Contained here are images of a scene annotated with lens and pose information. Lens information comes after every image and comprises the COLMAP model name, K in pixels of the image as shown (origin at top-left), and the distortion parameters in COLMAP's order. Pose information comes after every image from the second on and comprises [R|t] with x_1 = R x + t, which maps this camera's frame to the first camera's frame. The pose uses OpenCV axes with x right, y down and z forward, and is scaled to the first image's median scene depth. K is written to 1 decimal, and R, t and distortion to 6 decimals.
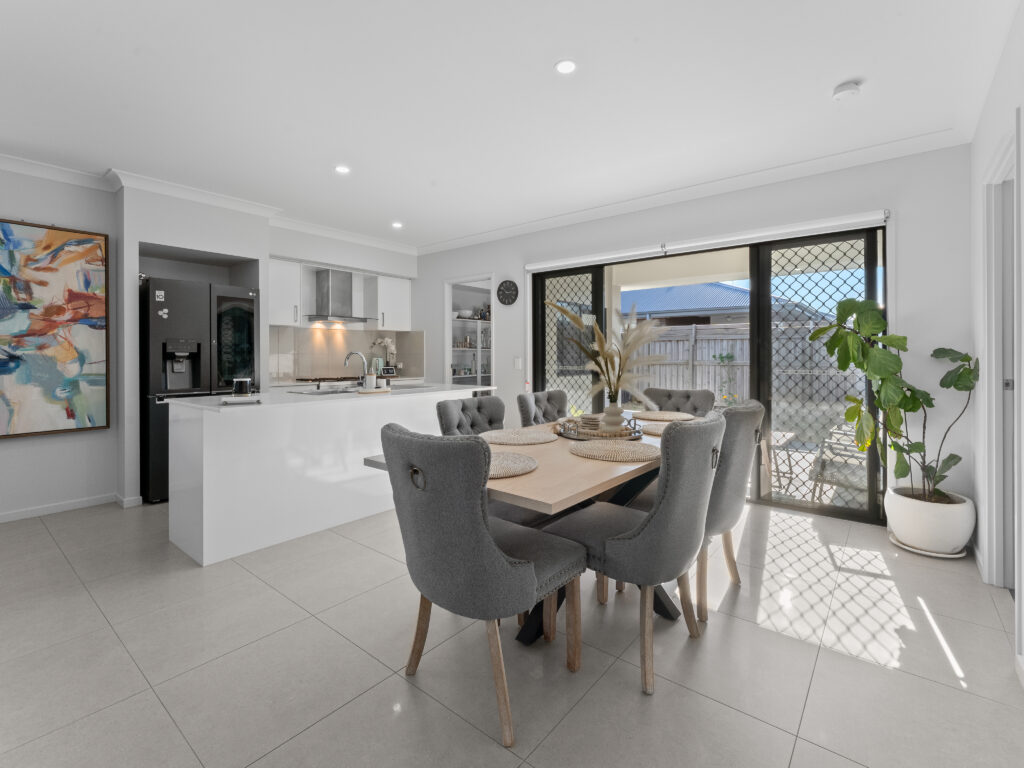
lens RADIAL K [[473.2, 0, 509.4], [0, 473.2, 356.2], [0, 0, 1]] dist [-0.002876, -0.000122]
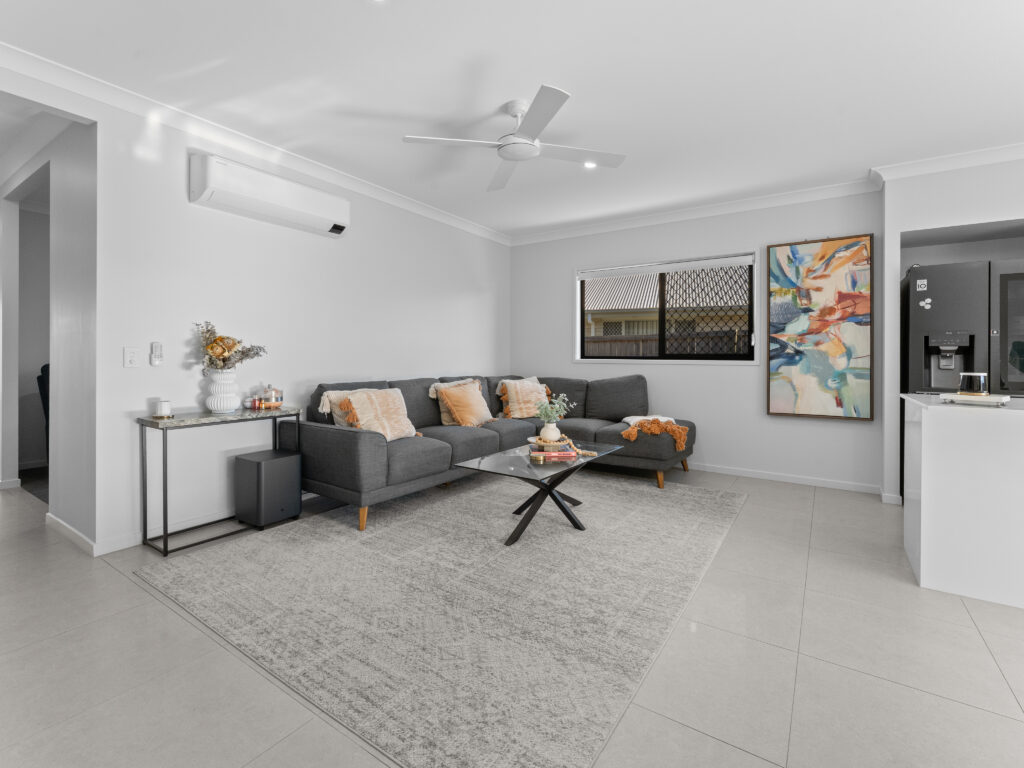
lens RADIAL K [[473.2, 0, 509.4], [0, 473.2, 356.2], [0, 0, 1]] dist [-0.002876, -0.000122]
pose [[0.089493, -0.000868, -0.995987, 0.109719], [-0.008710, 0.999961, -0.001654, 0.020114], [0.995949, 0.008823, 0.089482, 0.118606]]
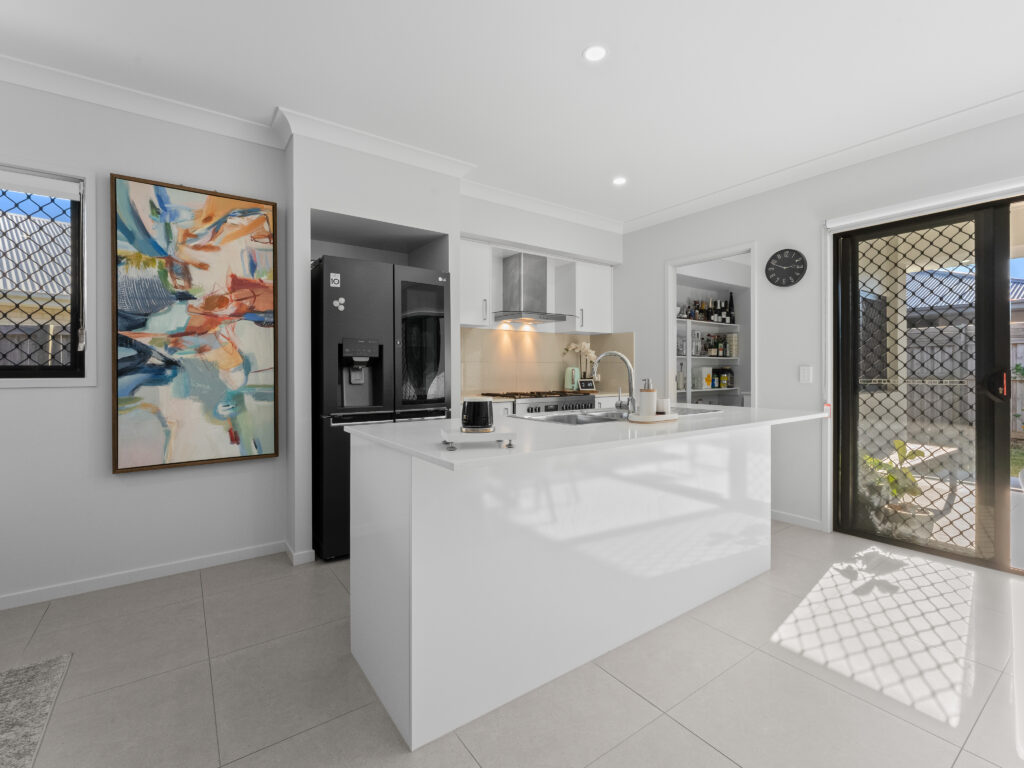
lens RADIAL K [[469.3, 0, 510.8], [0, 469.3, 370.7], [0, 0, 1]] dist [-0.002220, -0.000741]
pose [[0.964911, 0.000250, -0.262575, -0.289440], [0.000023, 0.999999, 0.001039, 0.013212], [0.262575, -0.001009, 0.964911, 0.373555]]
